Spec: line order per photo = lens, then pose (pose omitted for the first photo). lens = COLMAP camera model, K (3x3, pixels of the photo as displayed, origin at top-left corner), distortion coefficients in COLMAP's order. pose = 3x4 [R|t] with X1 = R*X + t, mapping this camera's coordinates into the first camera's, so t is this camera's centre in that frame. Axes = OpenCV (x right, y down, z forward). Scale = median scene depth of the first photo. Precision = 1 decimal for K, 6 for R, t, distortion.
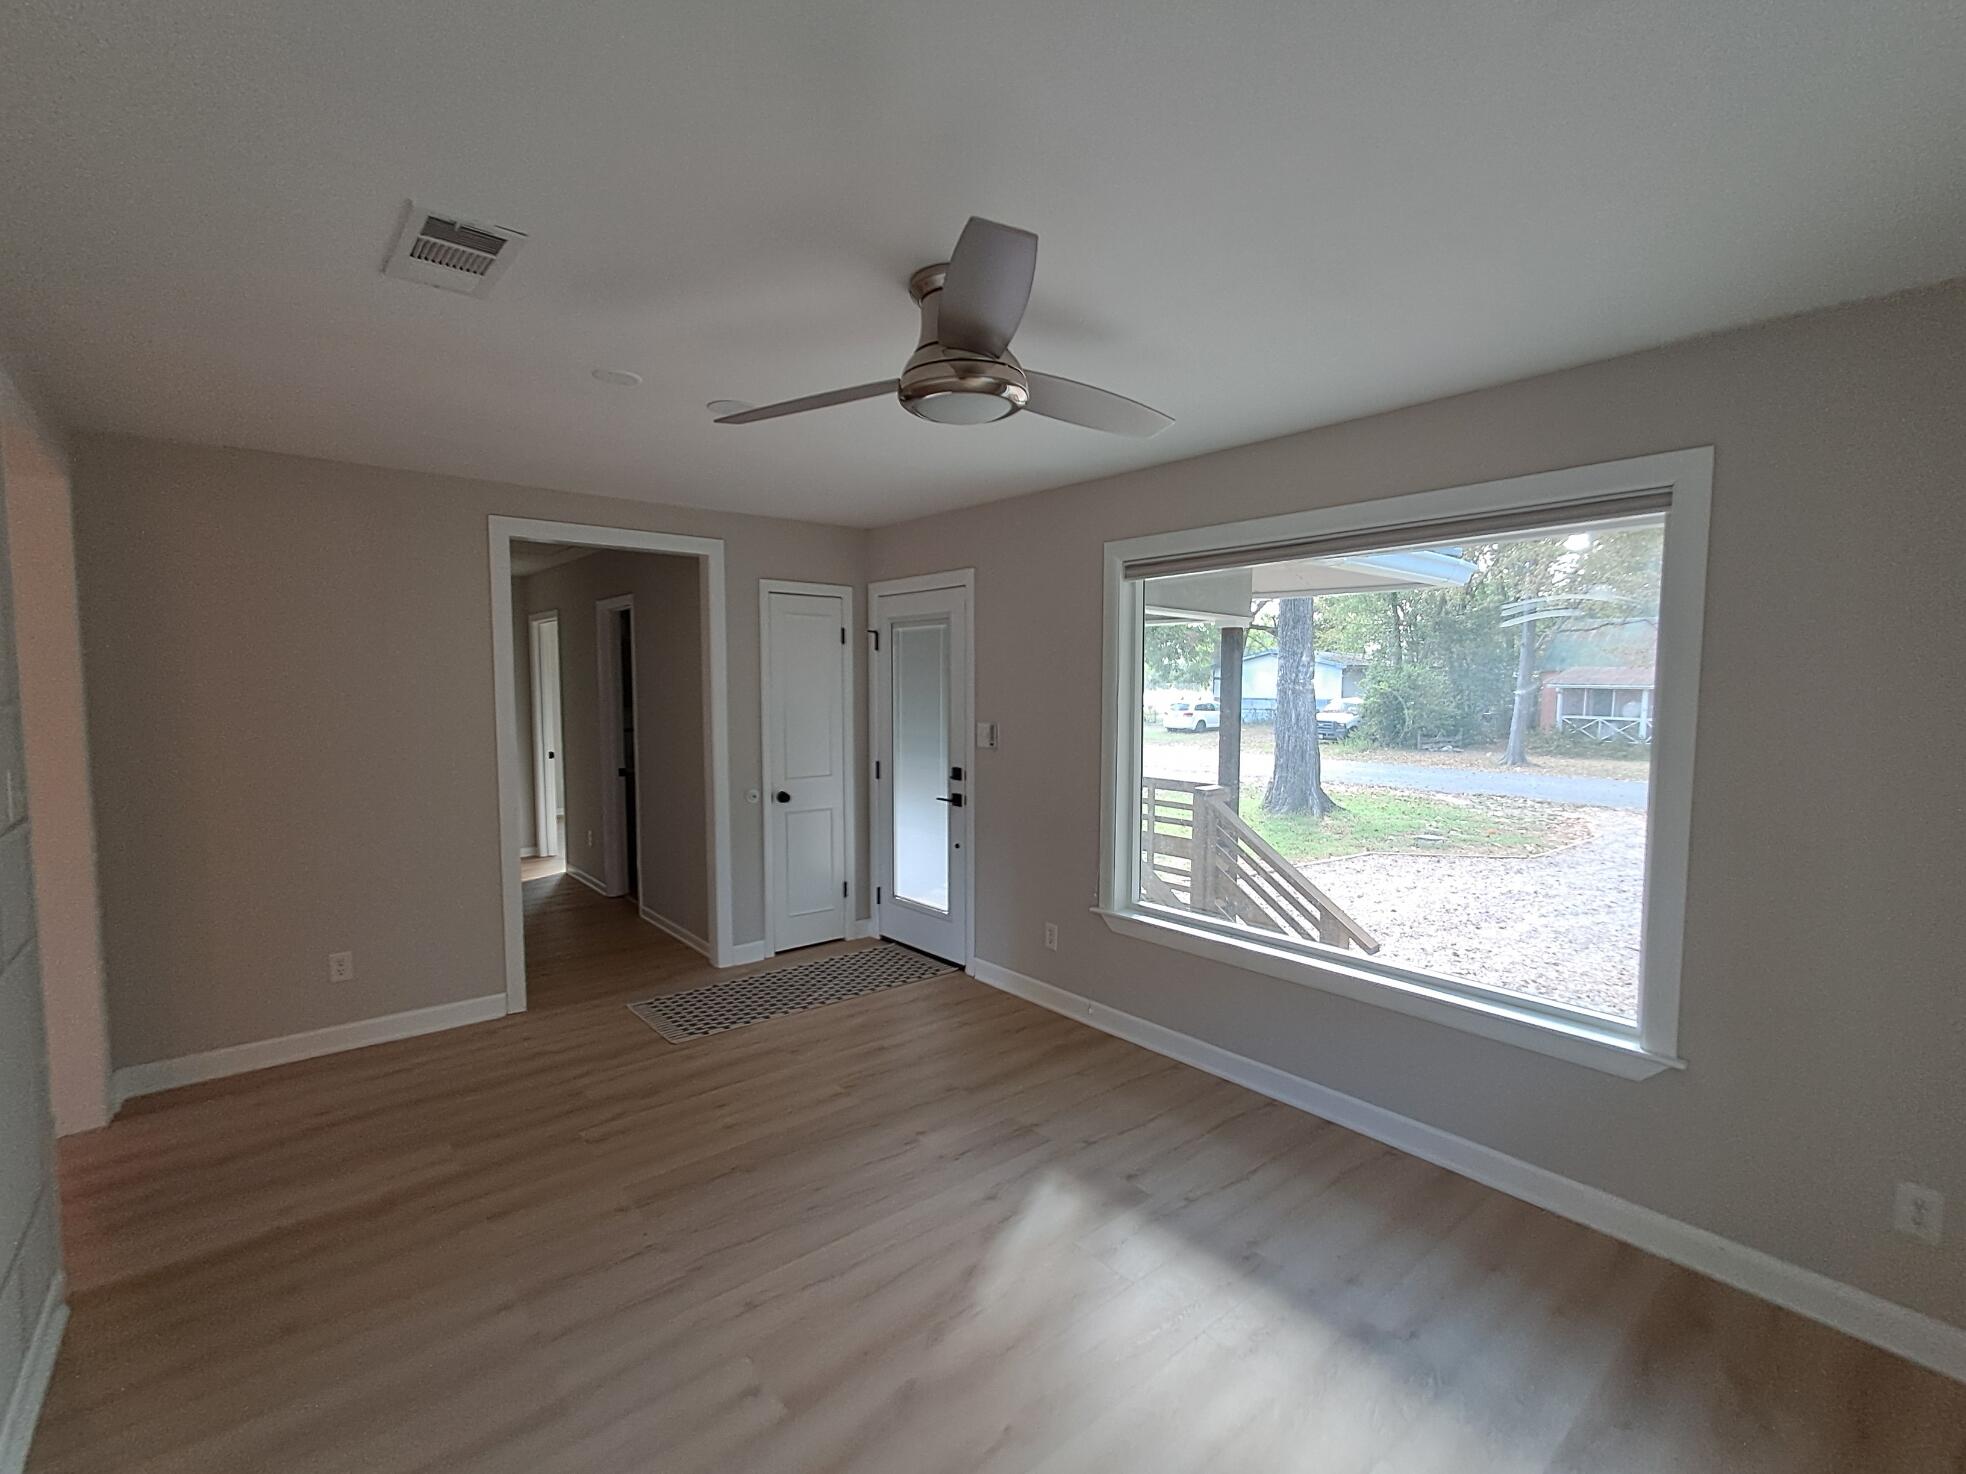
lens RADIAL K [[889.2, 0, 1003.1], [0, 889.2, 743.1], [0, 0, 1]] dist [0.004156, 0.002849]
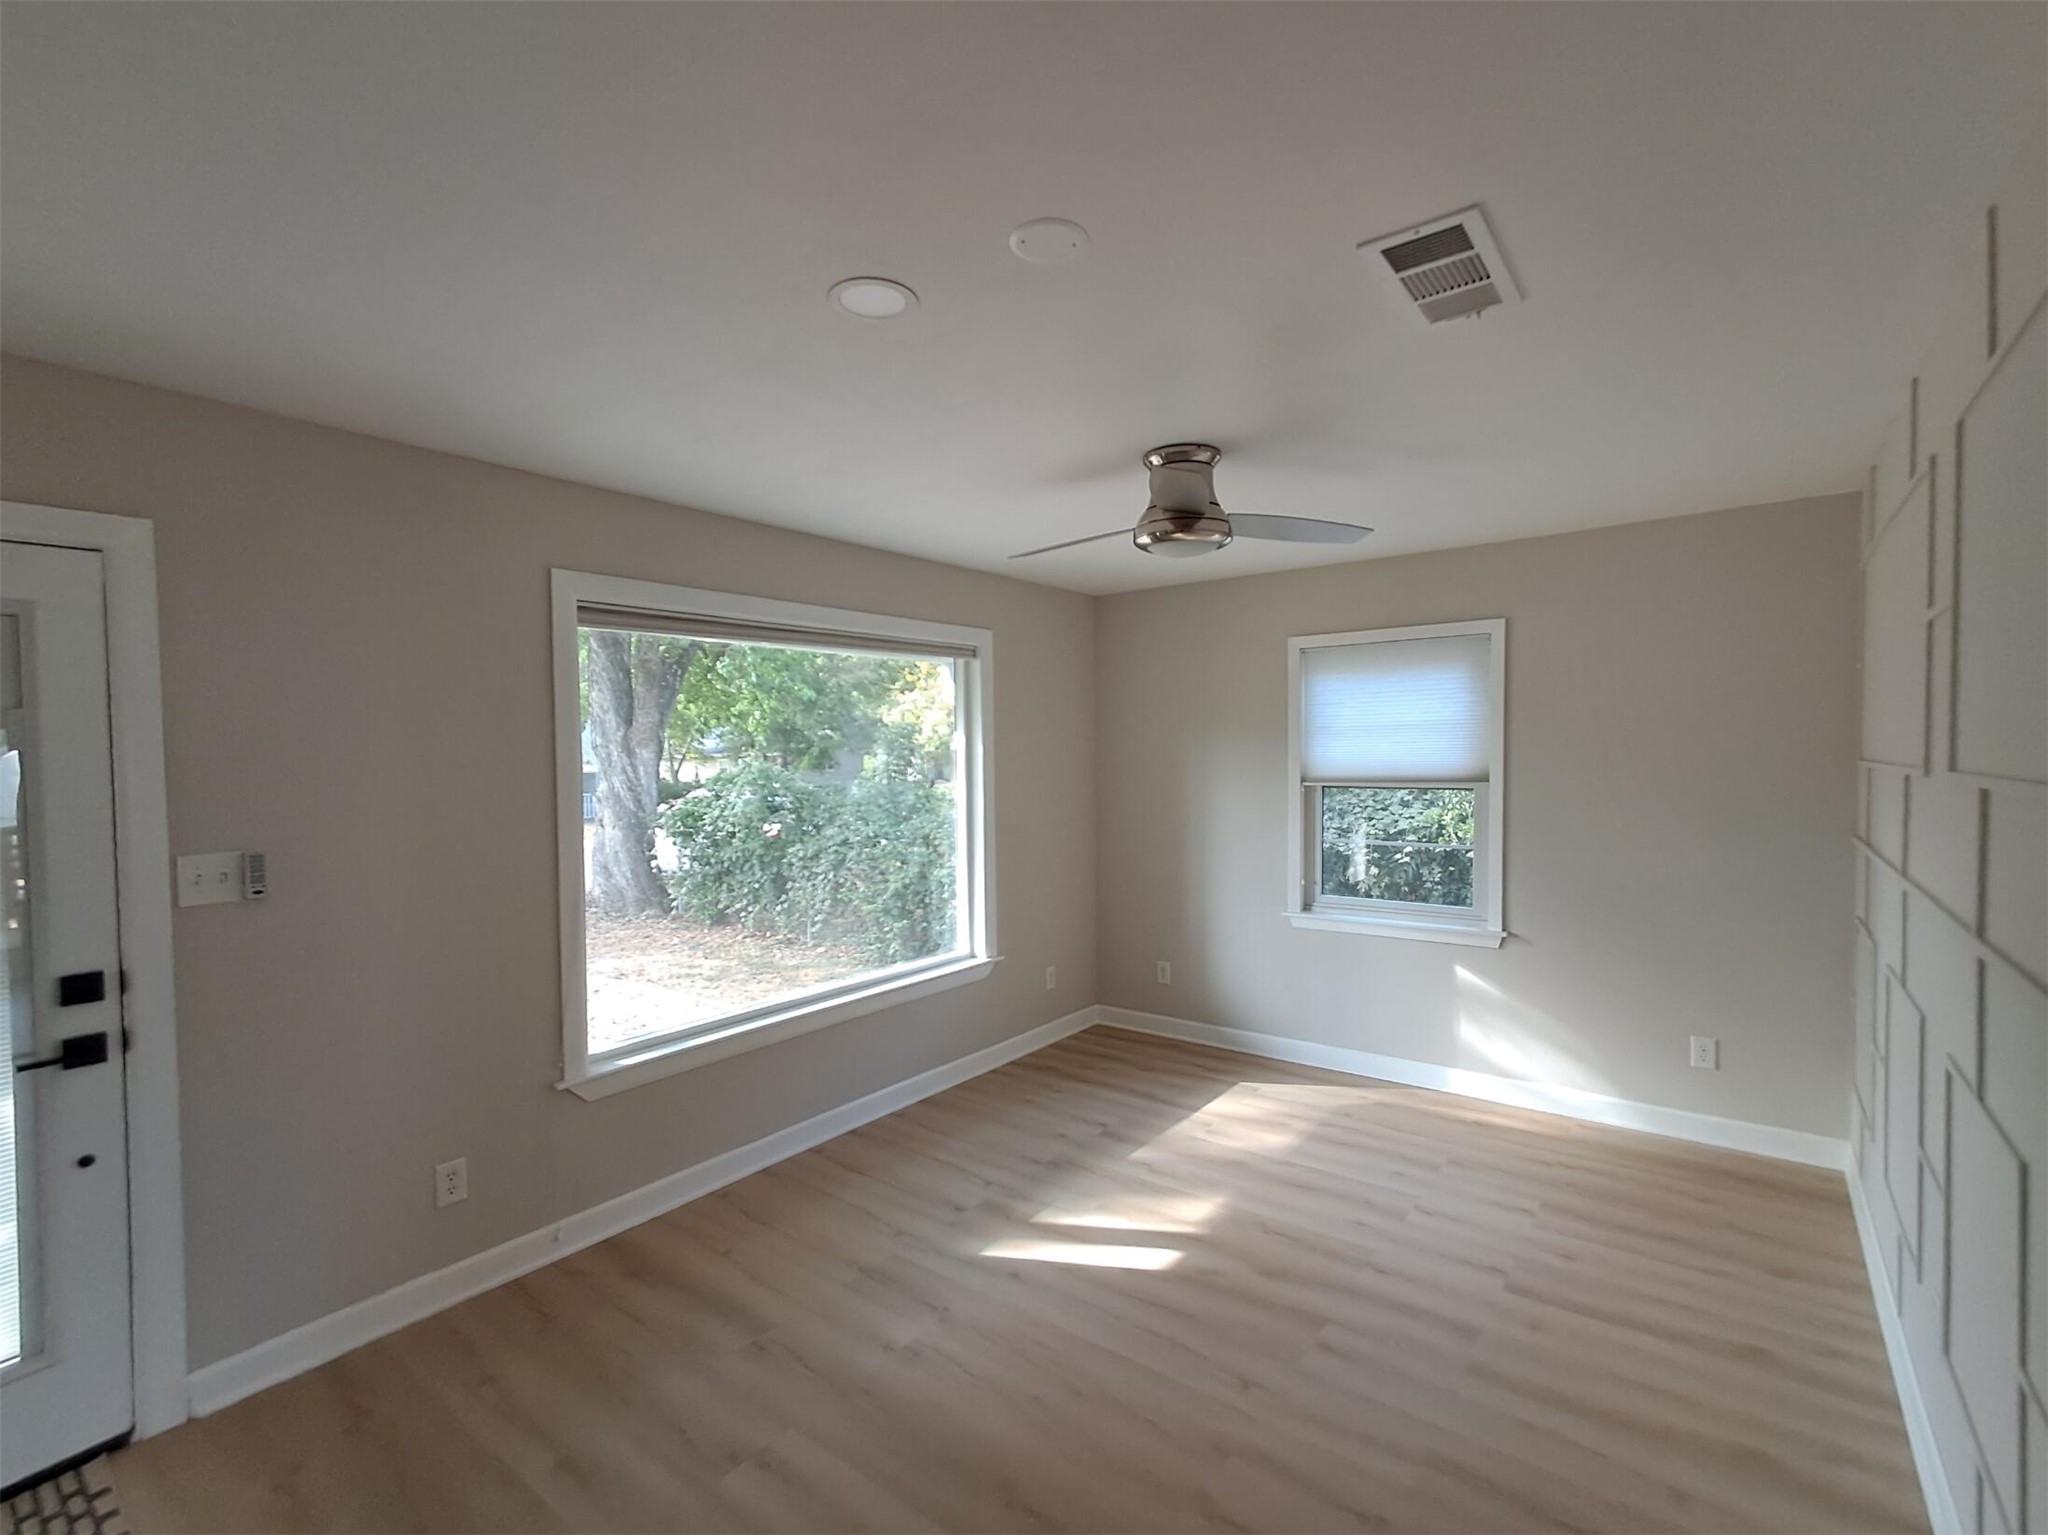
lens RADIAL K [[926.3, 0, 1035.7], [0, 926.3, 772.0], [0, 0, 1]] dist [0.004156, 0.002849]
pose [[-0.204720, -0.021329, 0.978588, -0.836035], [0.083740, 0.995715, 0.039220, -0.068775], [-0.975232, 0.089976, -0.202057, 0.935985]]
